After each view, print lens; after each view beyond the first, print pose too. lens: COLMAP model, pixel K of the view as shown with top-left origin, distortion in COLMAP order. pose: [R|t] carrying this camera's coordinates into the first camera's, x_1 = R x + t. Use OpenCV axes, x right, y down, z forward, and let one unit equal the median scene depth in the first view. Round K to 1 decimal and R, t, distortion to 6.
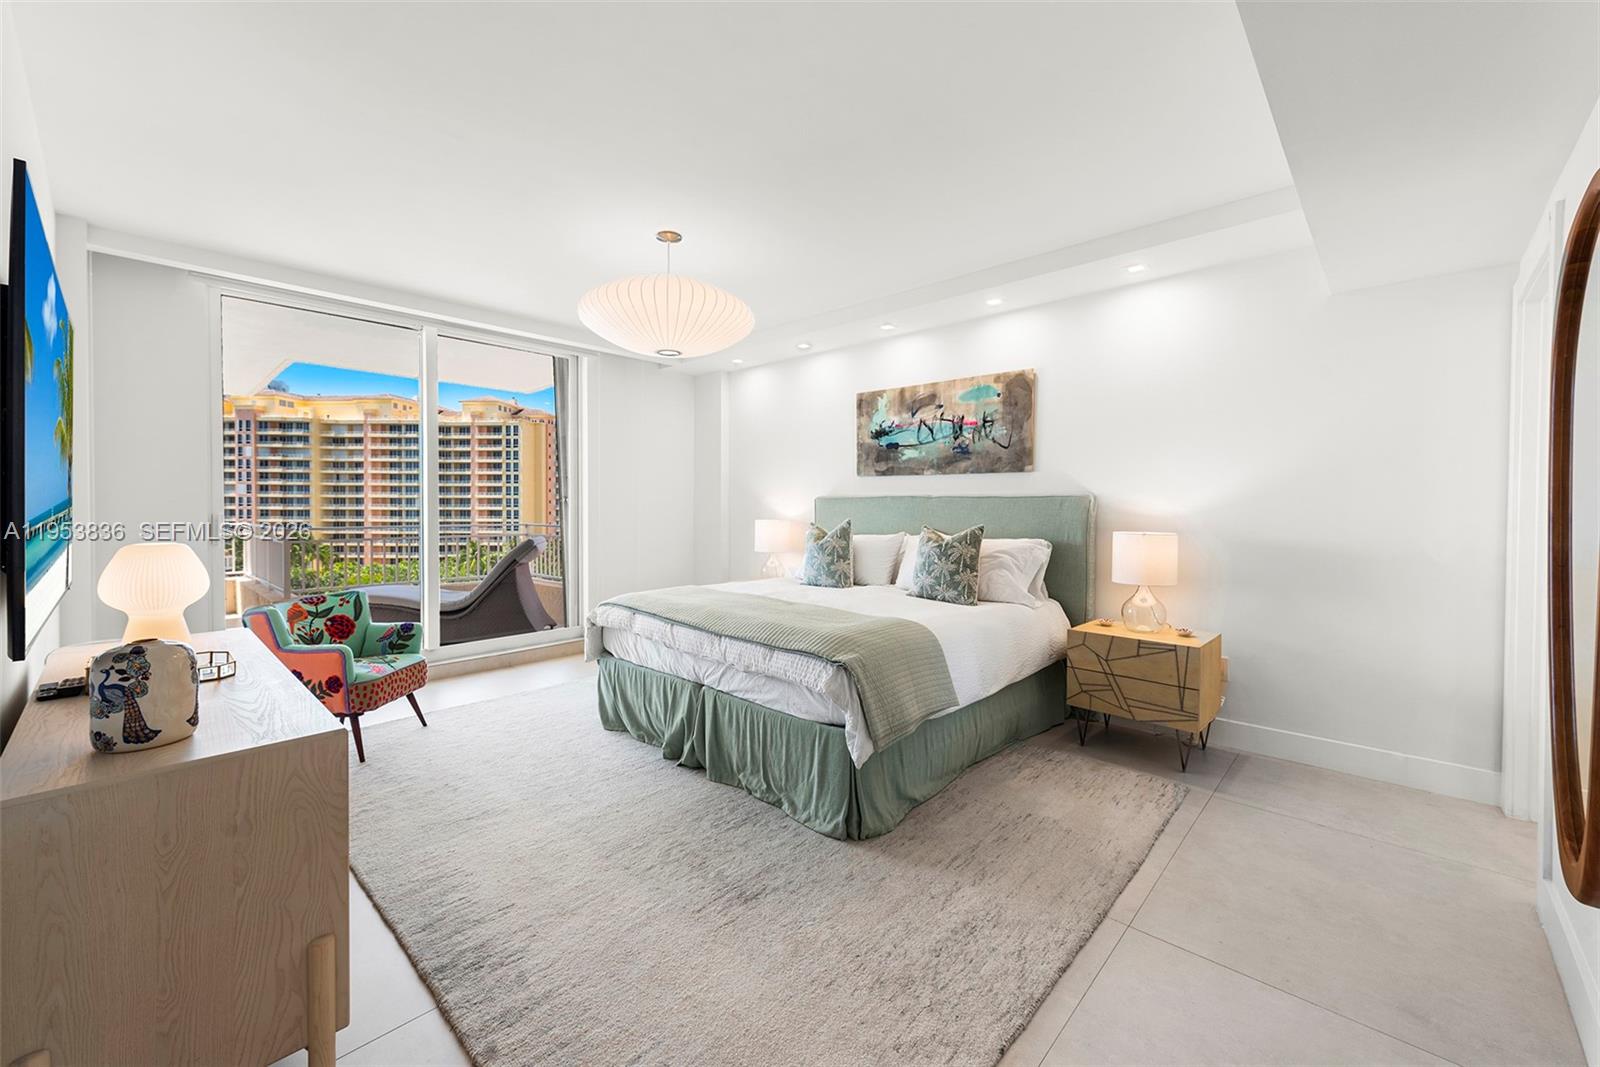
lens RADIAL K [[631.7, 0, 802.3], [0, 631.7, 514.1], [0, 0, 1]] dist [0.000627, -0.000037]
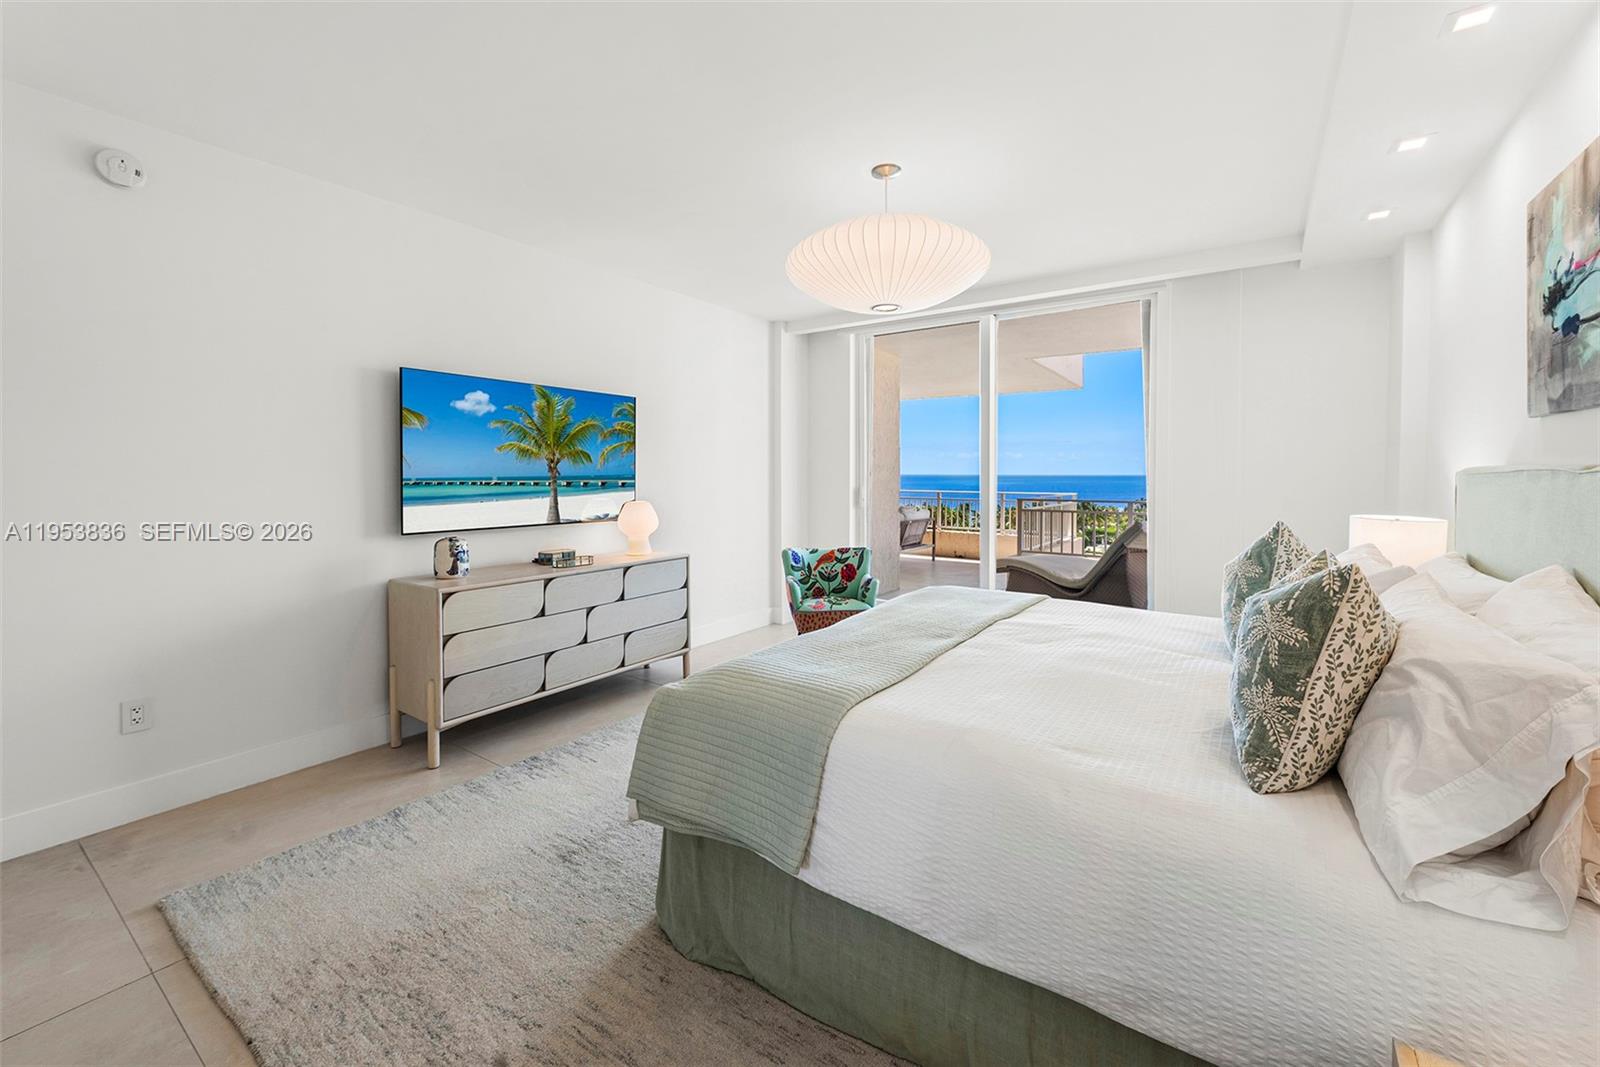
lens RADIAL K [[640.6, 0, 799.6], [0, 640.6, 493.4], [0, 0, 1]] dist [0.000050, -0.000050]
pose [[0.143767, 0.024894, -0.989298, 0.919280], [-0.019118, 0.999567, 0.022375, -0.029207], [0.989427, 0.015696, 0.144181, 1.105116]]
